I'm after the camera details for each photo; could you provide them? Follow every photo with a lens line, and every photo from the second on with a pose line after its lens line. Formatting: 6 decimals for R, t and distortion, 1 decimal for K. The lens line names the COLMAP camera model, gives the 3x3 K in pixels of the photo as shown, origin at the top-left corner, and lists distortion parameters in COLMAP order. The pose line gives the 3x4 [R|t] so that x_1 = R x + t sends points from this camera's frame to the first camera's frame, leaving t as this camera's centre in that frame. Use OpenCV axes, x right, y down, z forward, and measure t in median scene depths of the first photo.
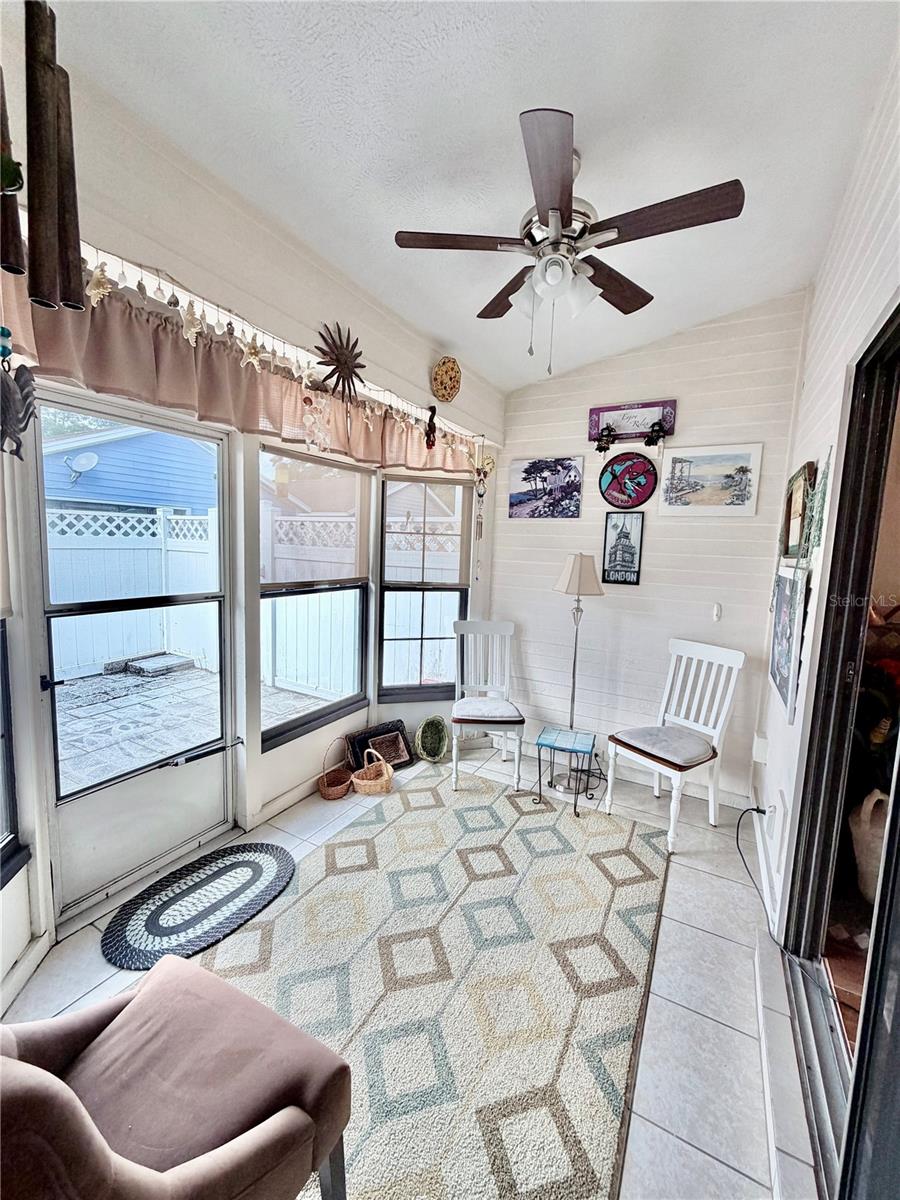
lens RADIAL K [[480.1, 0, 455.9], [0, 480.1, 597.8], [0, 0, 1]] dist [0.002932, 0.000207]
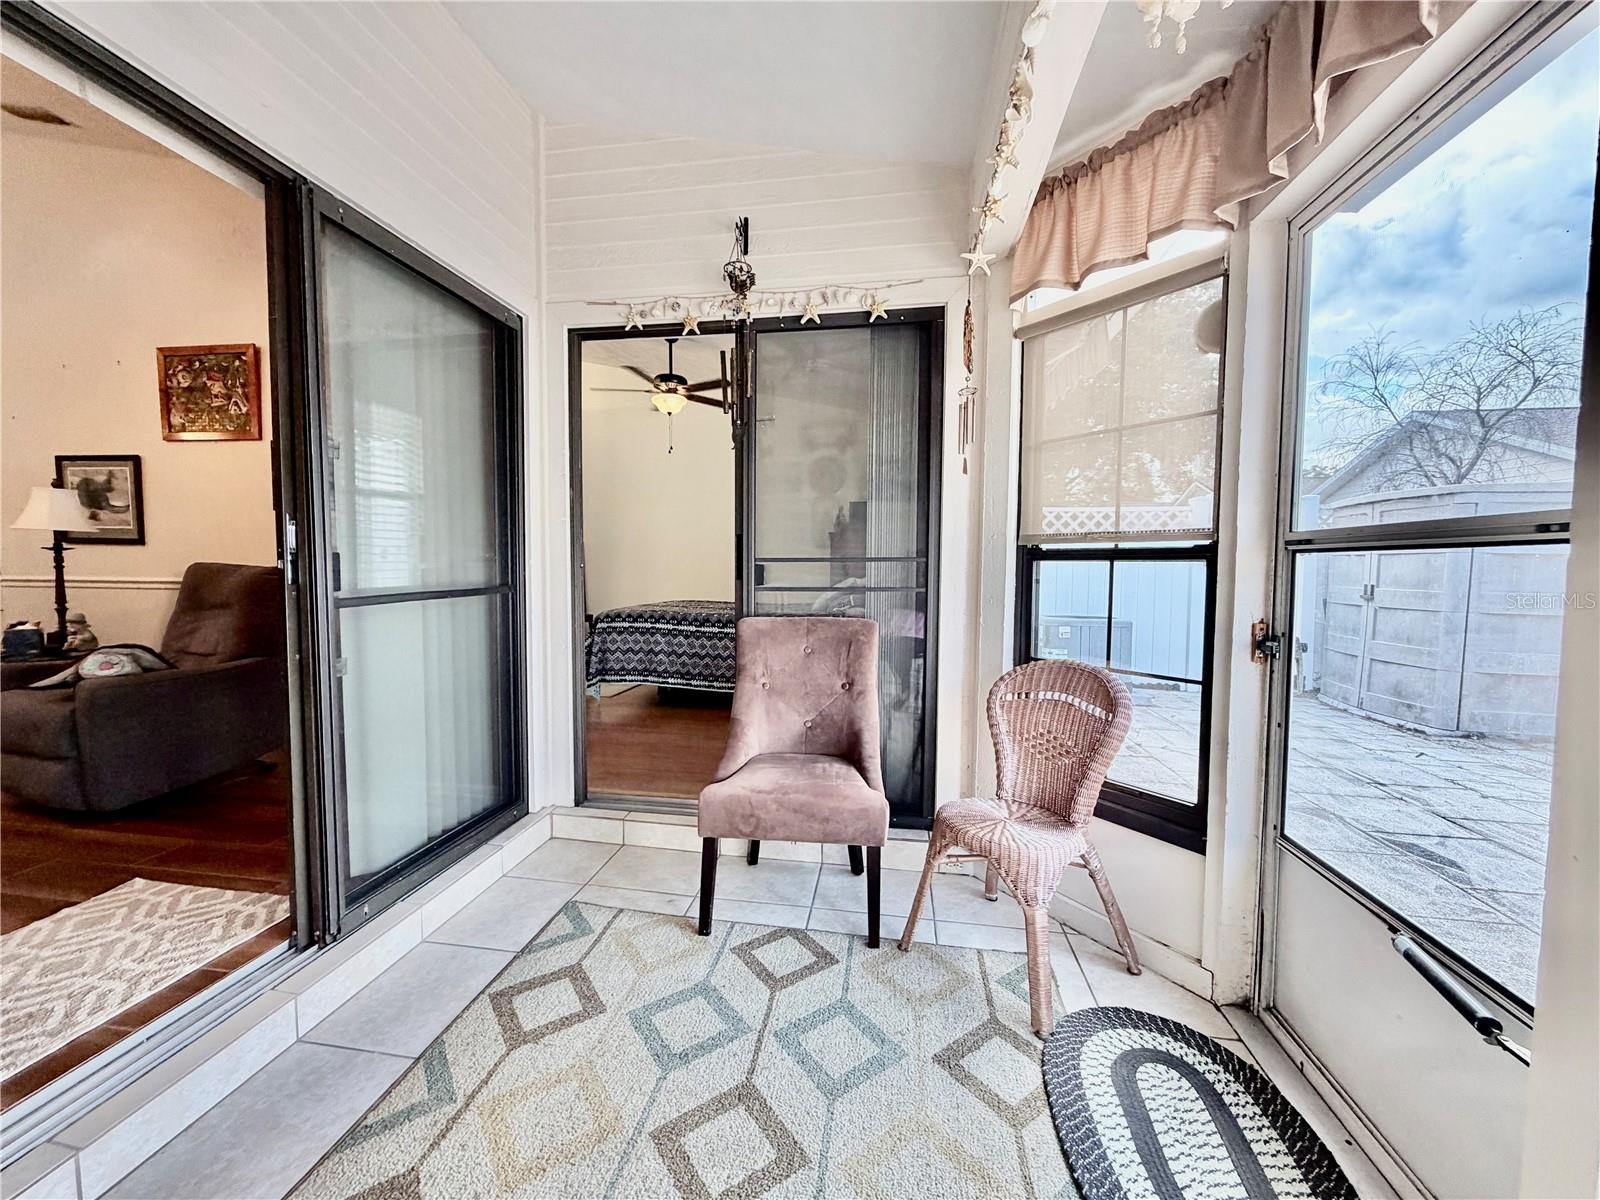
lens RADIAL K [[640.2, 0, 800.5], [0, 640.2, 605.6], [0, 0, 1]] dist [0.002932, 0.000207]
pose [[-0.940642, -0.021381, -0.338727, 0.063888], [-0.079539, 0.984108, 0.158763, 0.018068], [0.329949, 0.176281, -0.927393, 1.086185]]
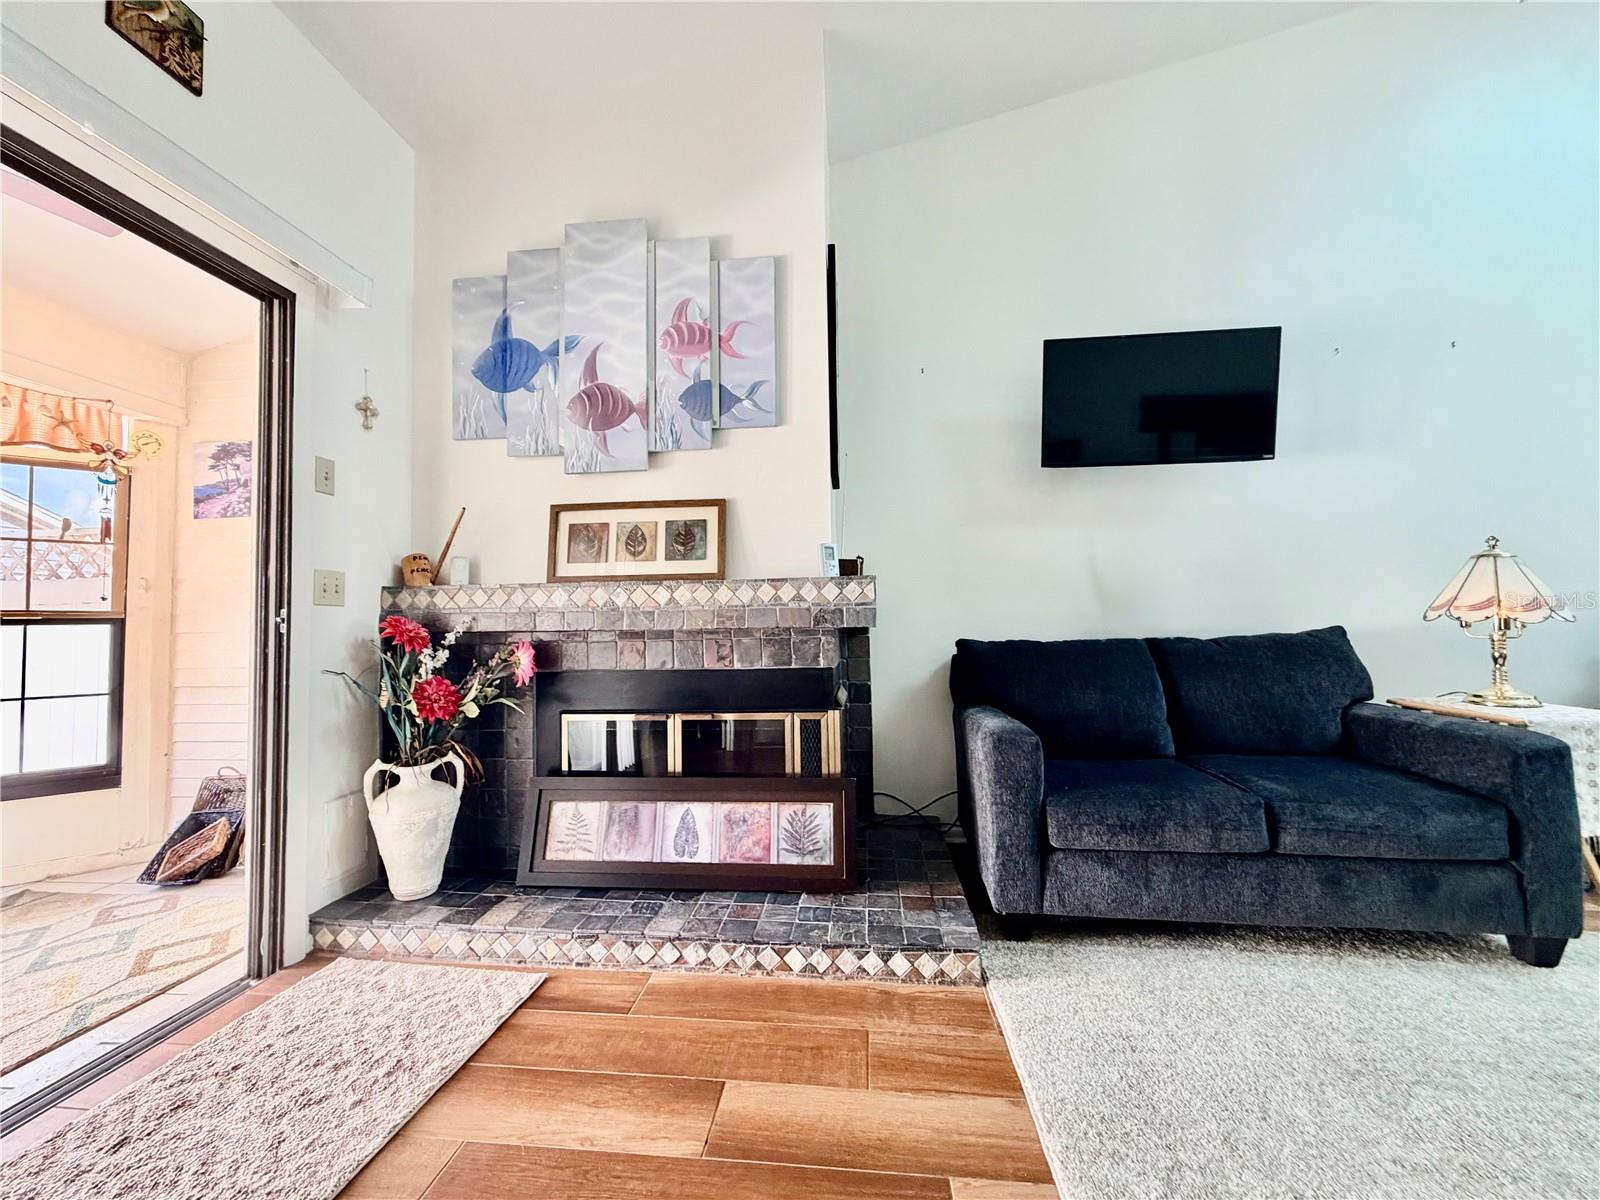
lens RADIAL K [[640.2, 0, 802.0], [0, 640.2, 606.6], [0, 0, 1]] dist [0.002932, 0.000207]
pose [[0.921400, -0.034417, 0.387089, 0.758585], [0.090380, 0.987736, -0.127312, 0.225145], [-0.377961, 0.152290, 0.913211, -0.284160]]
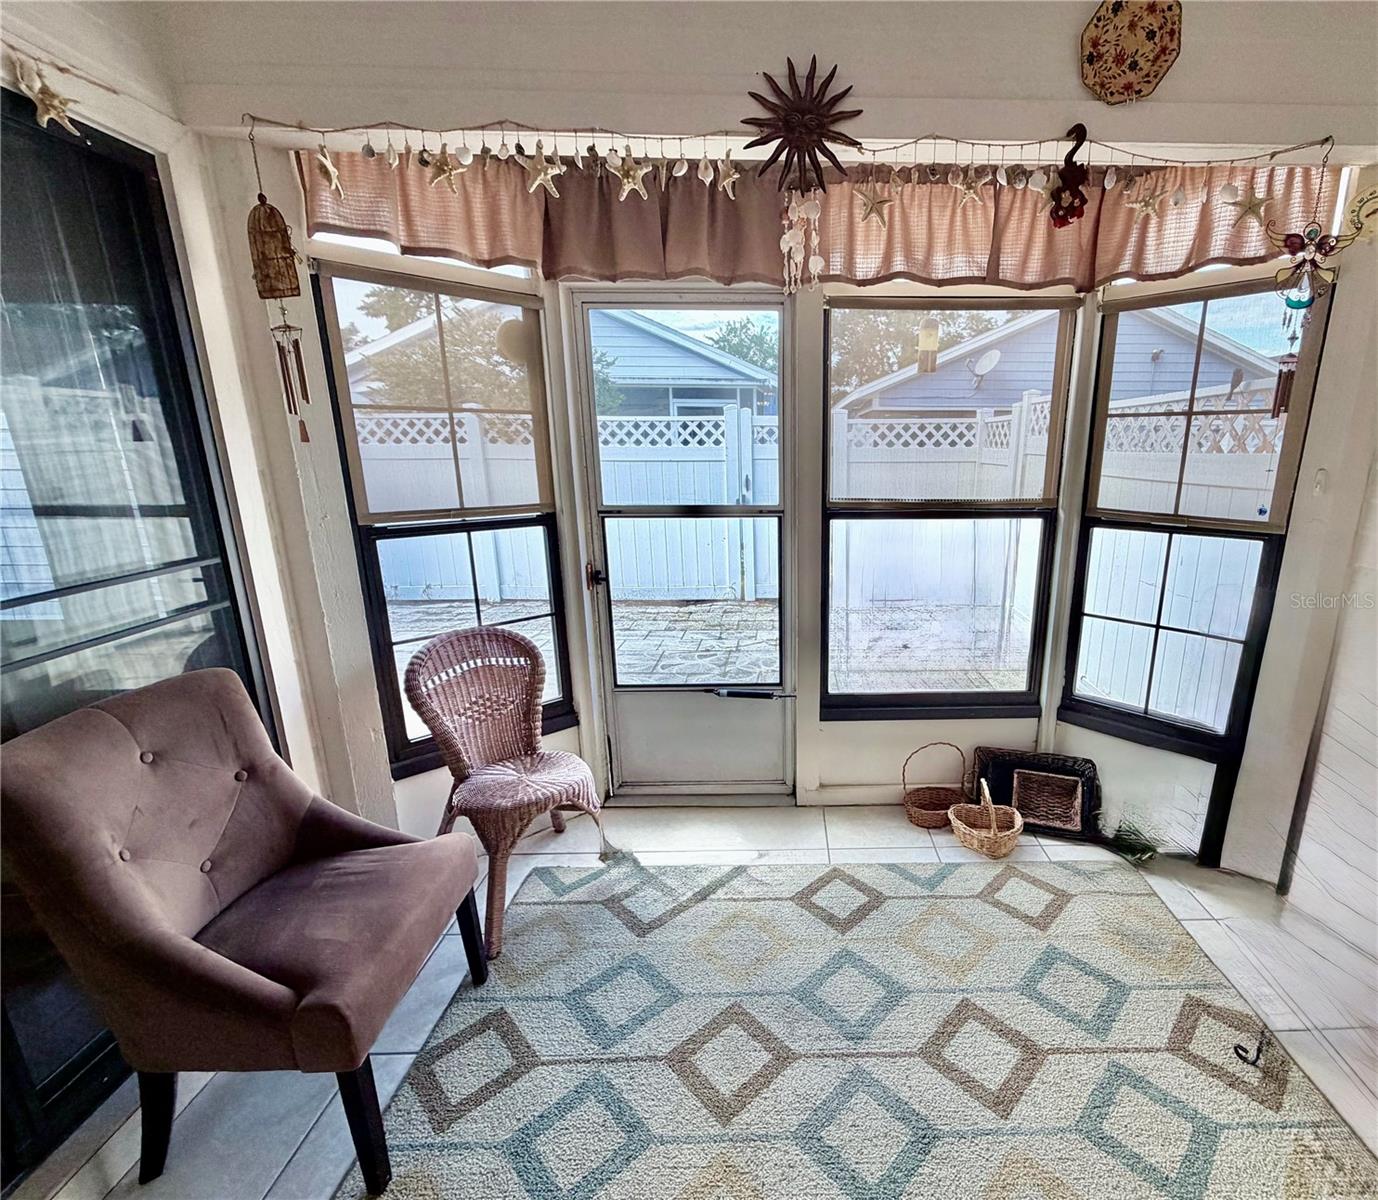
lens RADIAL K [[644.3, 0, 795.2], [0, 644.3, 608.7], [0, 0, 1]] dist [-0.004400, 0.000203]
pose [[0.503207, 0.177180, -0.845807, 0.413280], [-0.080981, 0.984117, 0.157975, -0.013014], [0.860363, -0.011000, 0.509562, 0.429524]]
